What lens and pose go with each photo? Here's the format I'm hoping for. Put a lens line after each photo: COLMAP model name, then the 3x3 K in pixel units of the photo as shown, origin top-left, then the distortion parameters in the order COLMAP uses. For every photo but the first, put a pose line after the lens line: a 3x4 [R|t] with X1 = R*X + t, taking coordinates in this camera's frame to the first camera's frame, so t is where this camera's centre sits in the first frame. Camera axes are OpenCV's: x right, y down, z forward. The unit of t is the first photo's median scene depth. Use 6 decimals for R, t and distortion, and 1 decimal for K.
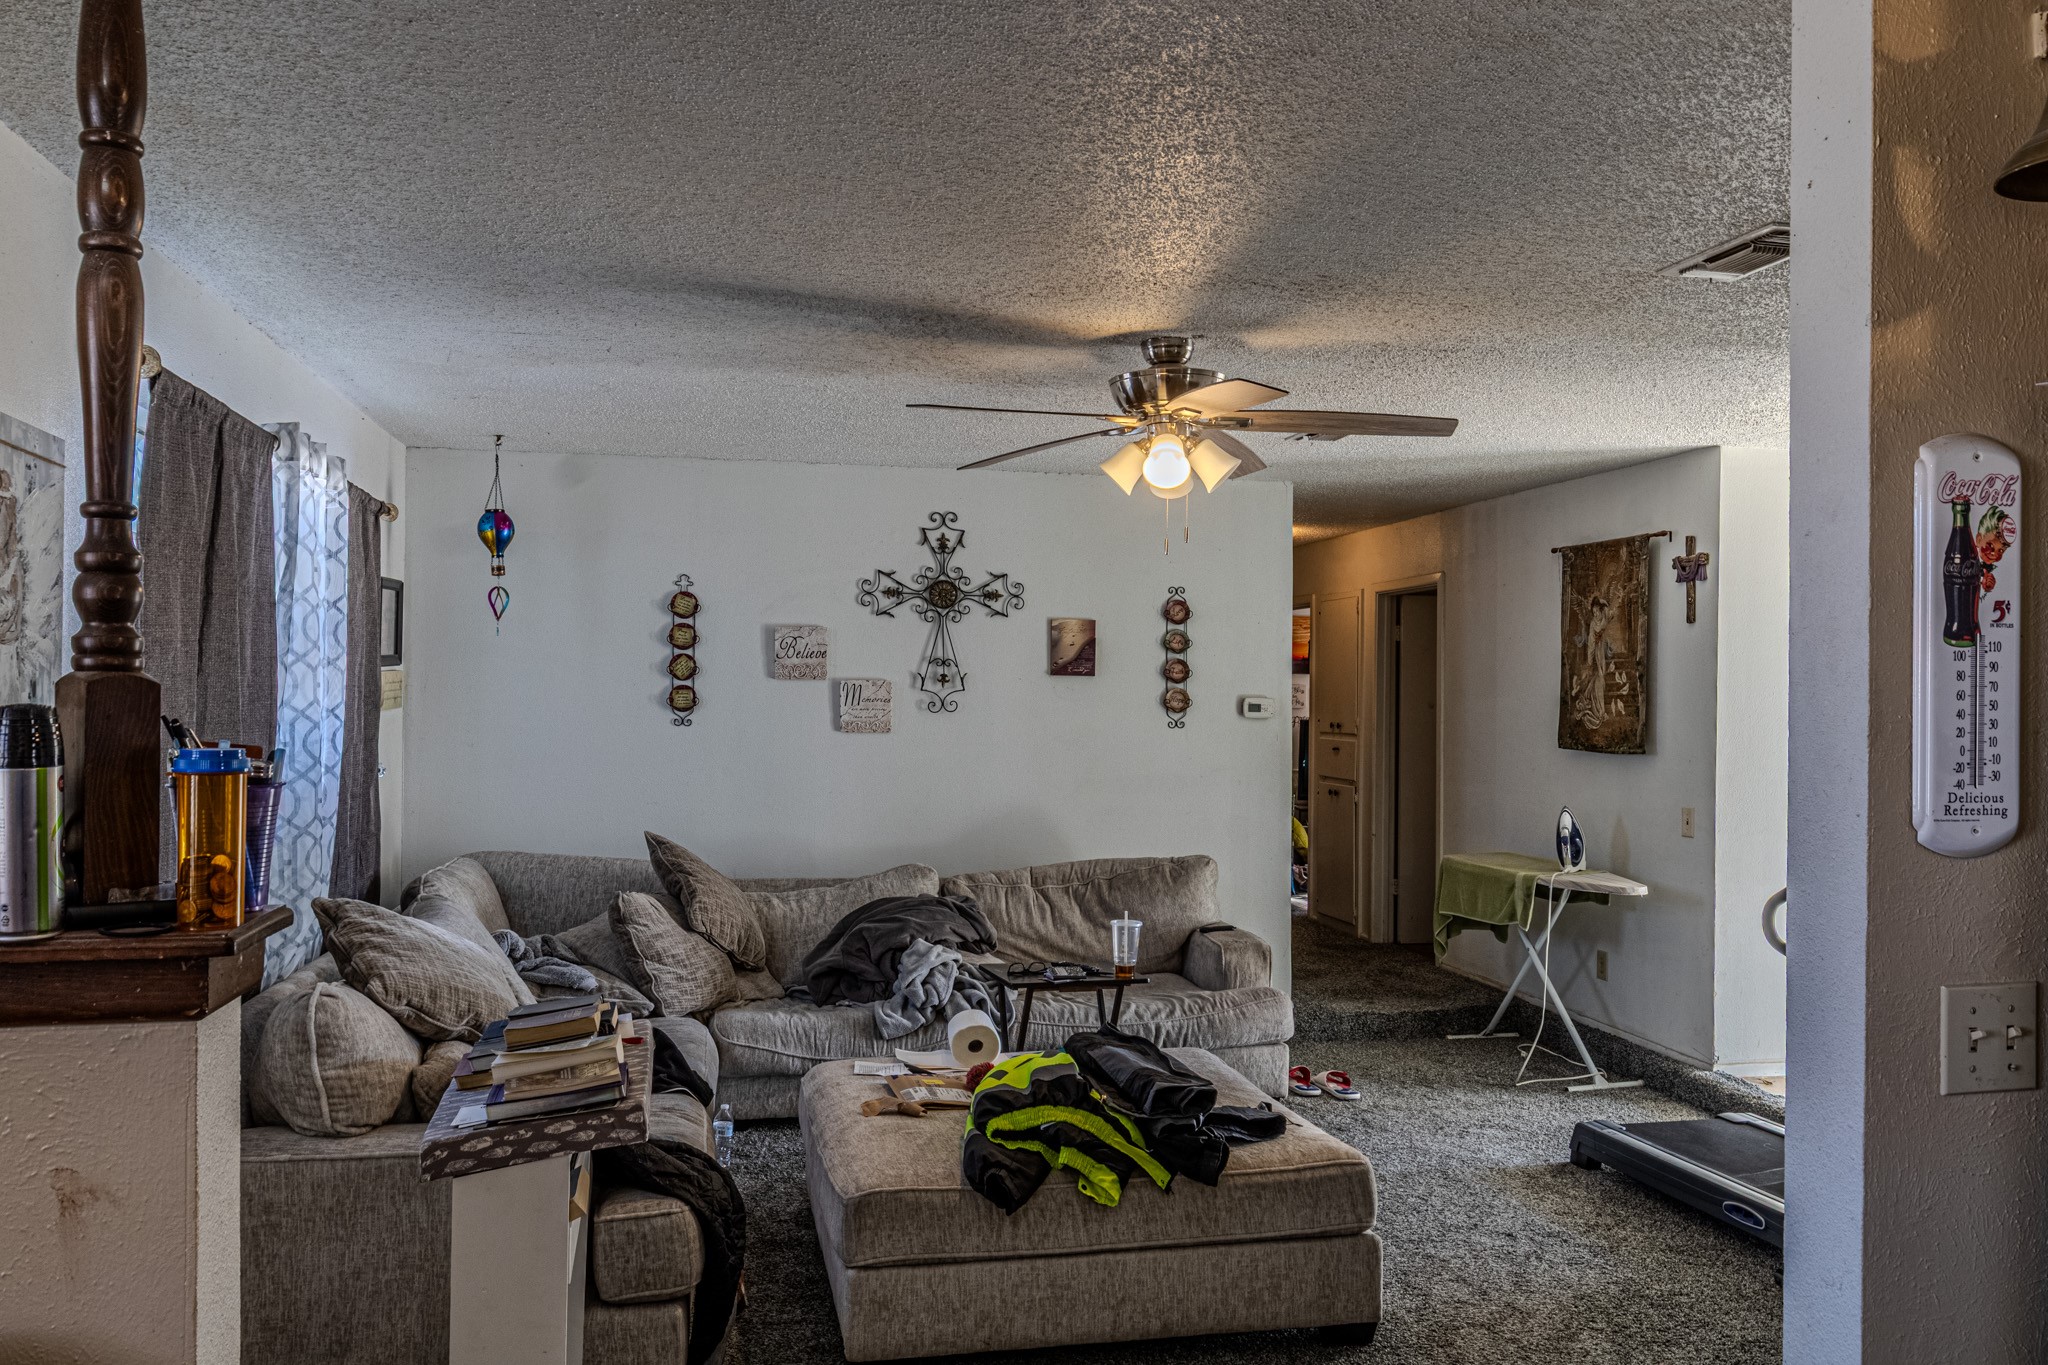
lens RADIAL K [[1637.0, 0, 1021.6], [0, 1637.0, 684.0], [0, 0, 1]] dist [0.025136, -0.019229]
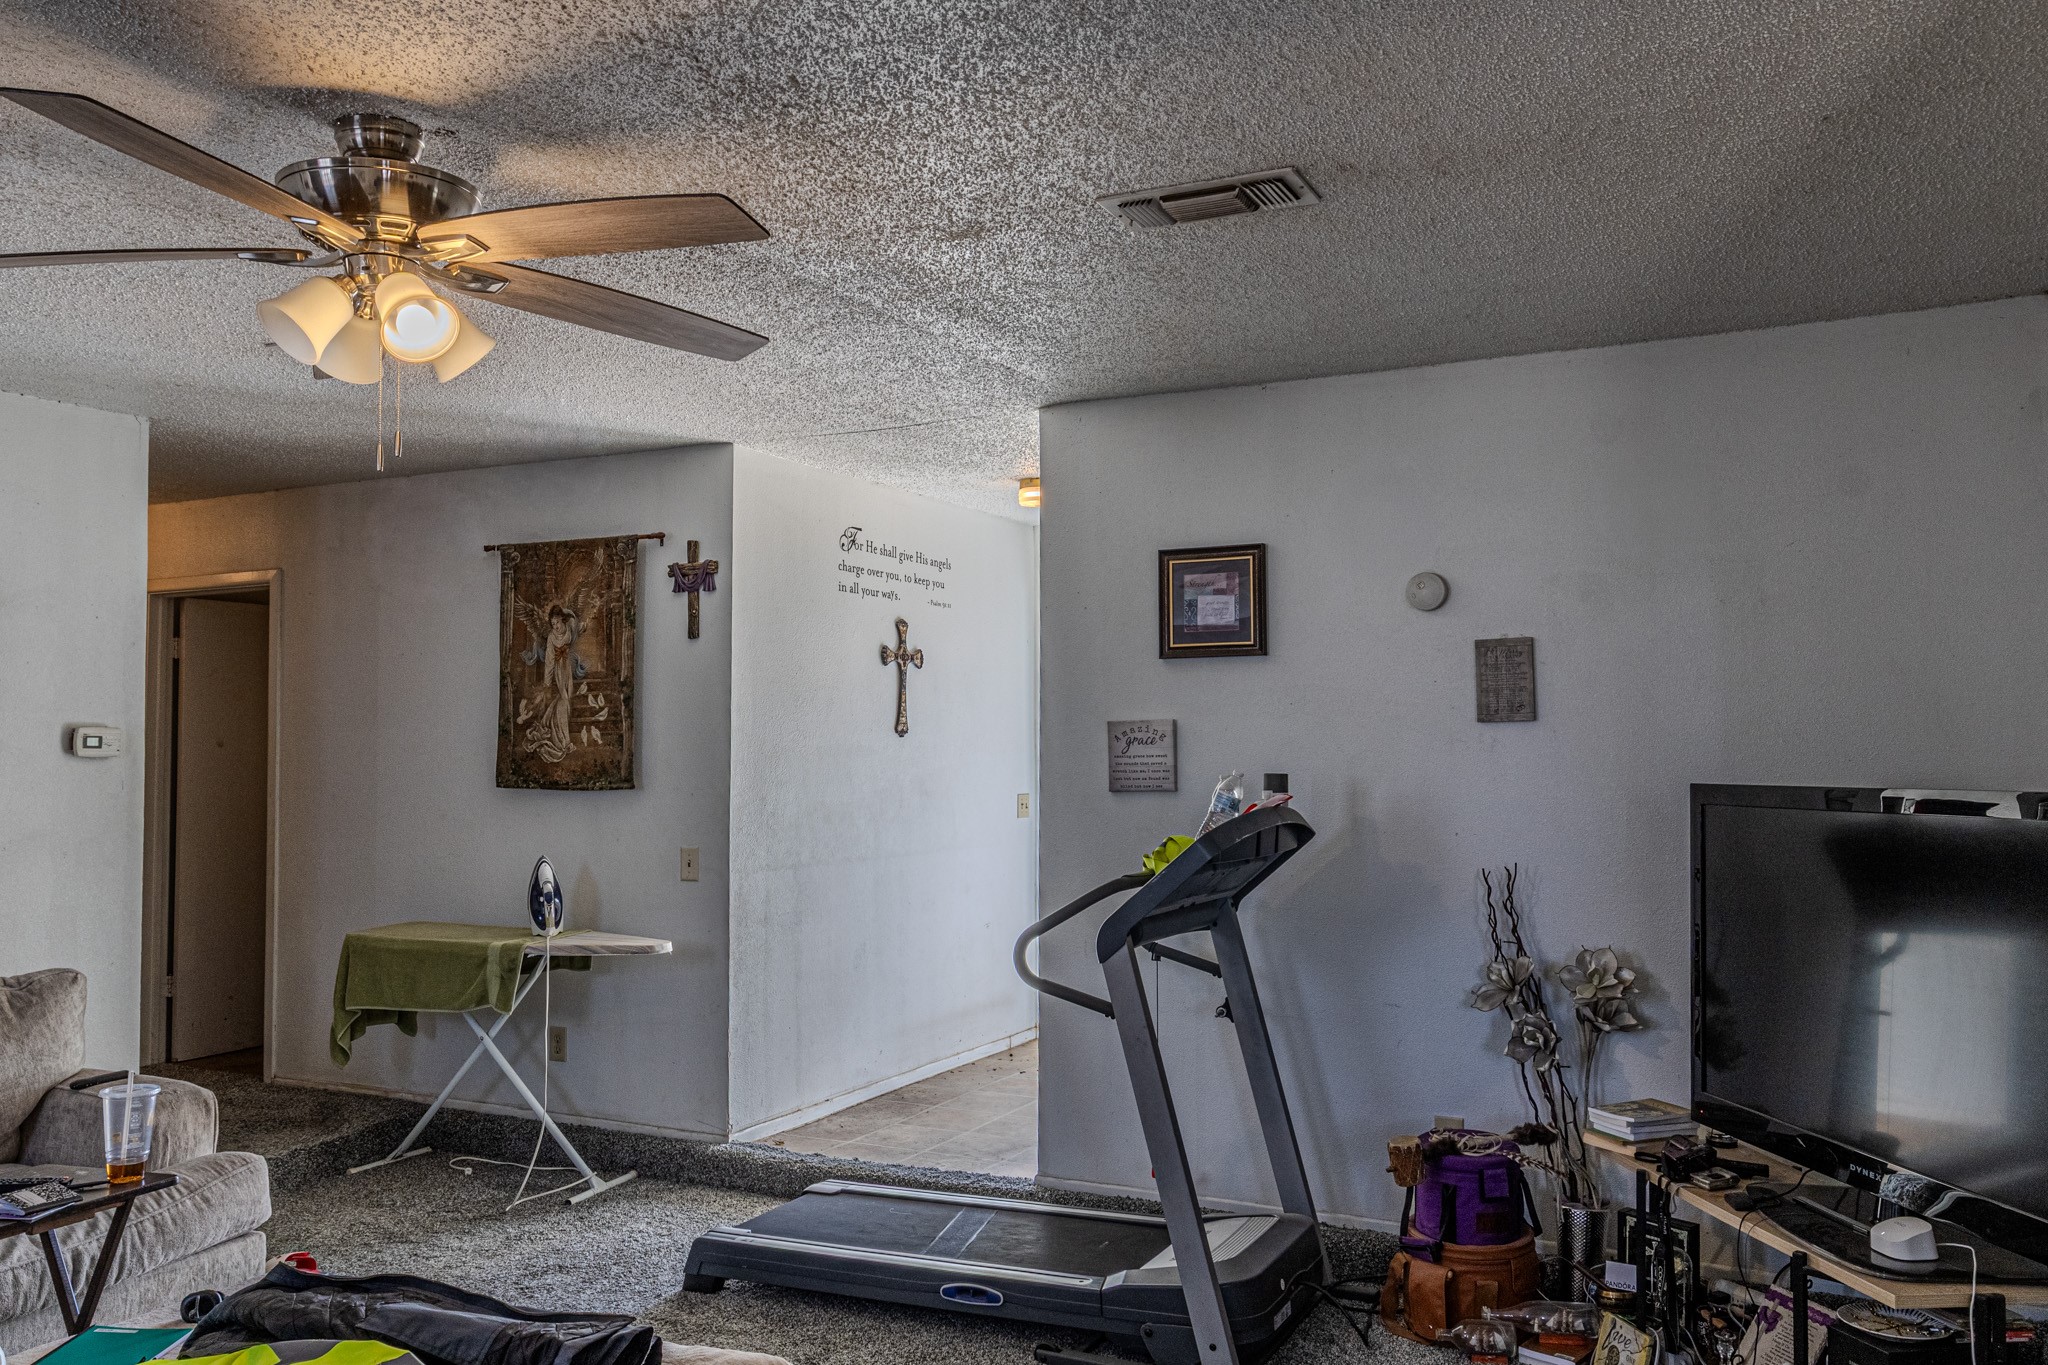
lens RADIAL K [[1637.0, 0, 1033.0], [0, 1637.0, 689.4], [0, 0, 1]] dist [0.025136, -0.019229]
pose [[0.601866, 0.018842, 0.798375, -0.188331], [0.005810, 0.999592, -0.027970, 0.016075], [-0.798576, 0.021473, 0.601511, 0.321141]]
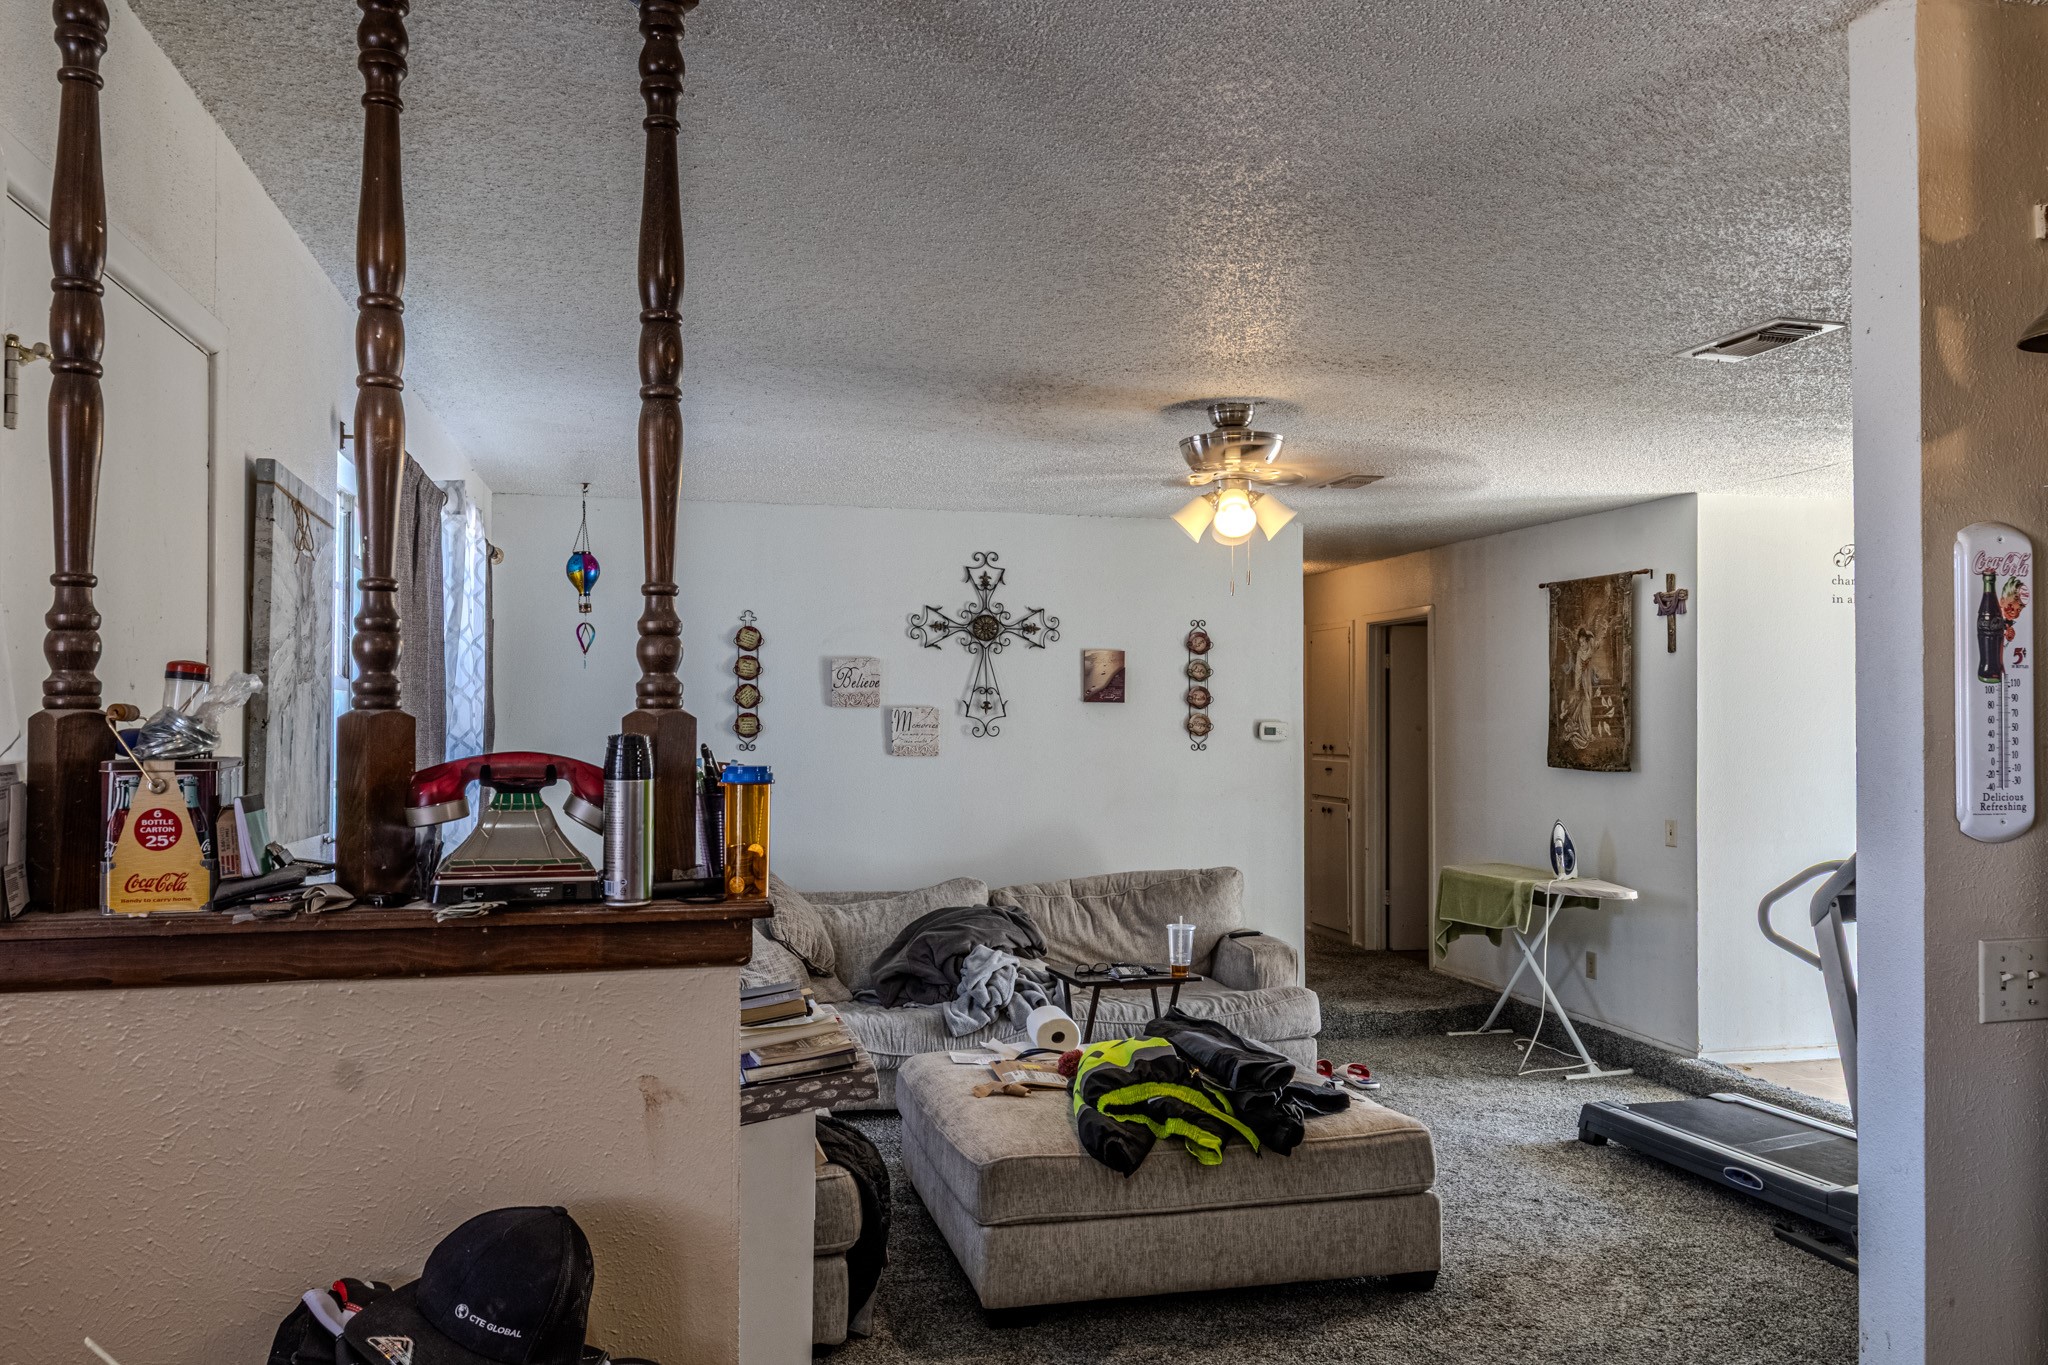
lens RADIAL K [[1637.0, 0, 1006.9], [0, 1637.0, 681.0], [0, 0, 1]] dist [0.025136, -0.019229]
pose [[0.999330, -0.004145, 0.036372, -0.080127], [0.004749, 0.999852, -0.016546, -0.001796], [-0.036298, 0.016707, 0.999201, -0.088060]]
